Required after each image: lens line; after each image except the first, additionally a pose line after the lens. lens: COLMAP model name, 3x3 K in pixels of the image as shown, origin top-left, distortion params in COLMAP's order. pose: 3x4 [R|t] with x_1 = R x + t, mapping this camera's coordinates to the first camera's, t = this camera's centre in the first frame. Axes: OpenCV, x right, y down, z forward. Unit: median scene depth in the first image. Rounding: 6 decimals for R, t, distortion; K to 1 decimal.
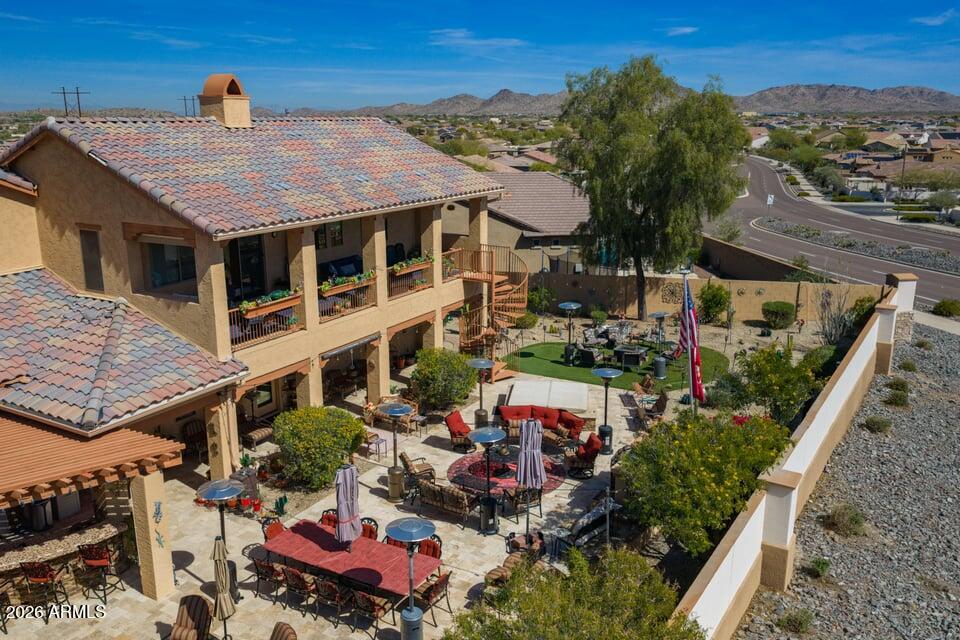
lens RADIAL K [[803.8, 0, 482.7], [0, 803.8, 322.2], [0, 0, 1]] dist [0.001401, -0.009017]
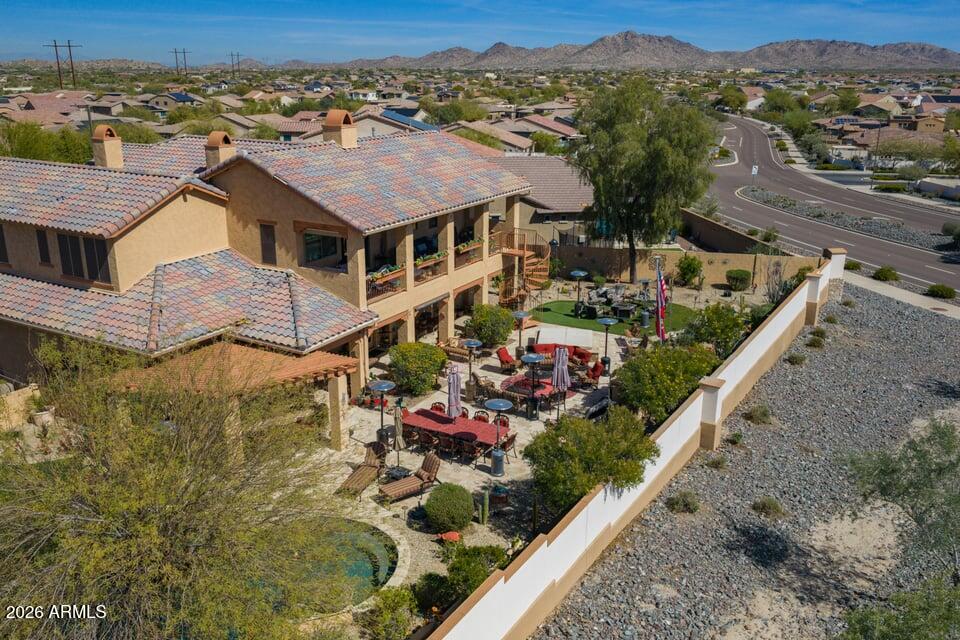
lens RADIAL K [[808.5, 0, 484.2], [0, 808.5, 319.6], [0, 0, 1]] dist [0.009698, -0.020166]
pose [[0.999933, 0.004782, 0.010502, -0.079529], [-0.005287, 0.998806, 0.048559, -0.009801], [-0.010257, -0.048611, 0.998765, -0.439525]]
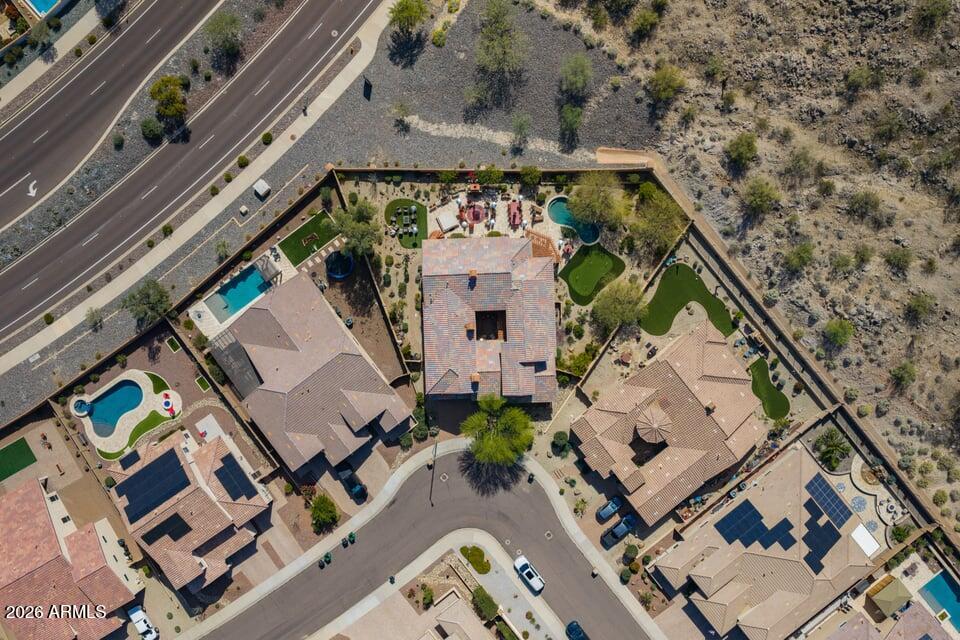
lens RADIAL K [[808.5, 0, 484.2], [0, 808.5, 319.6], [0, 0, 1]] dist [0.009698, -0.020166]
pose [[-0.525425, -0.850818, 0.006119, -0.628410], [0.224215, -0.131520, 0.965624, -5.063812], [-0.820765, 0.508735, 0.259870, -0.204823]]
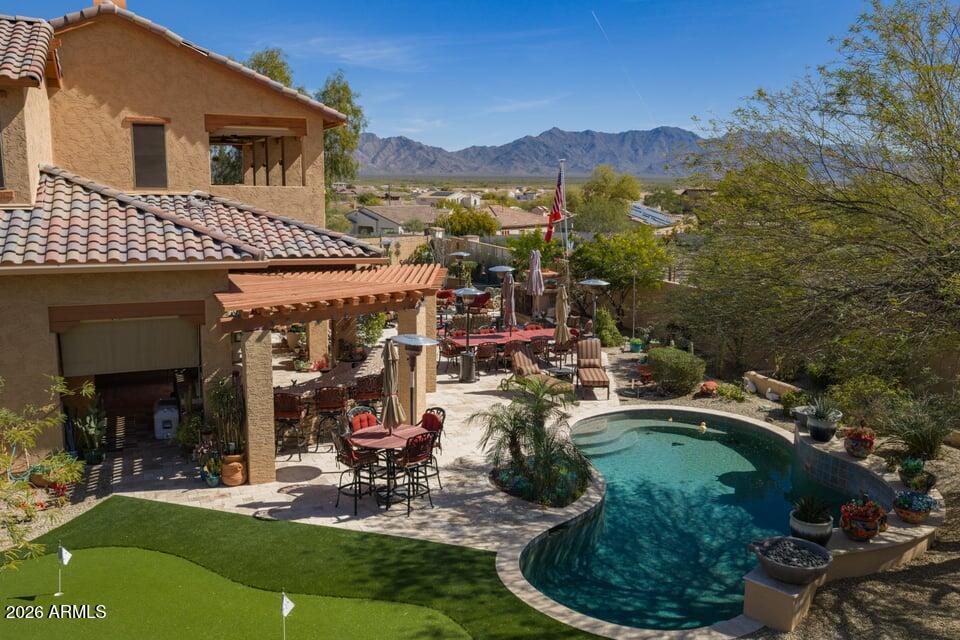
lens RADIAL K [[808.5, 0, 484.2], [0, 808.5, 319.6], [0, 0, 1]] dist [0.009698, -0.020166]
pose [[0.600222, -0.127135, 0.789664, -0.863312], [0.192901, 0.981153, 0.011341, 0.152179], [-0.776223, 0.145520, 0.613434, 0.097061]]
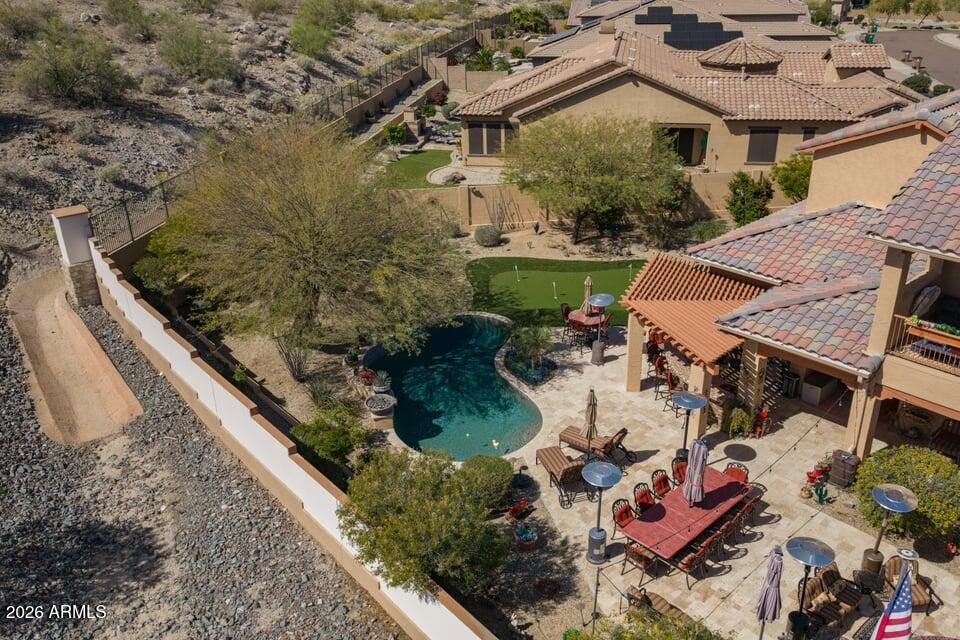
lens RADIAL K [[797.0, 0, 480.0], [0, 797.0, 320.0], [0, 0, 1]] dist [0.007425, -0.004129]
pose [[-0.306176, 0.407725, -0.860242, 0.532438], [-0.216142, 0.850267, 0.479926, -0.285721], [0.927113, 0.332876, -0.172205, 0.537283]]
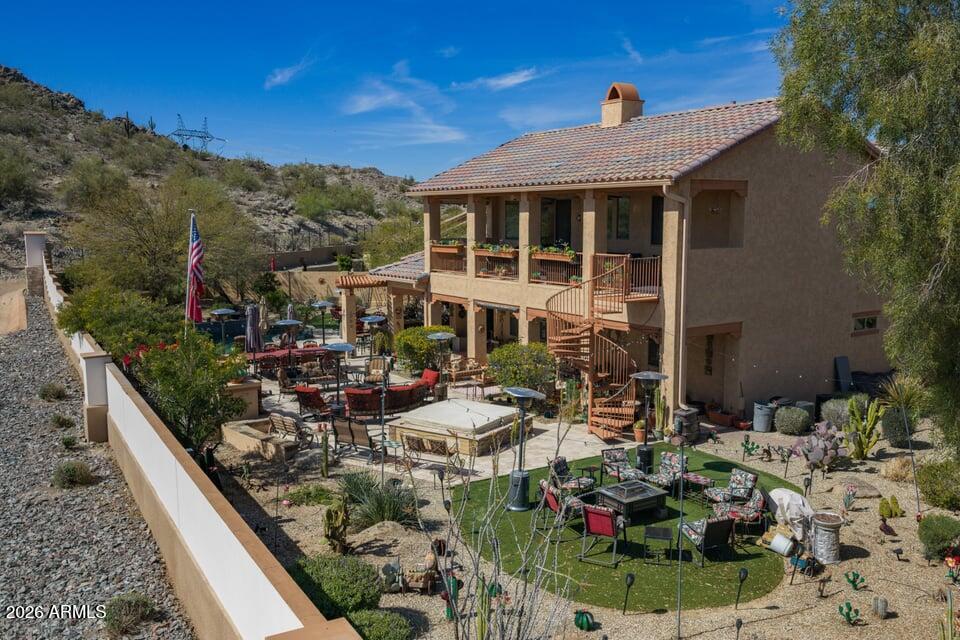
lens RADIAL K [[808.5, 0, 484.2], [0, 808.5, 319.6], [0, 0, 1]] dist [0.009698, -0.020166]
pose [[-0.449126, 0.114908, -0.886049, 0.838351], [-0.219695, 0.947045, 0.234179, -0.210361], [0.866037, 0.299836, -0.400098, 1.378004]]
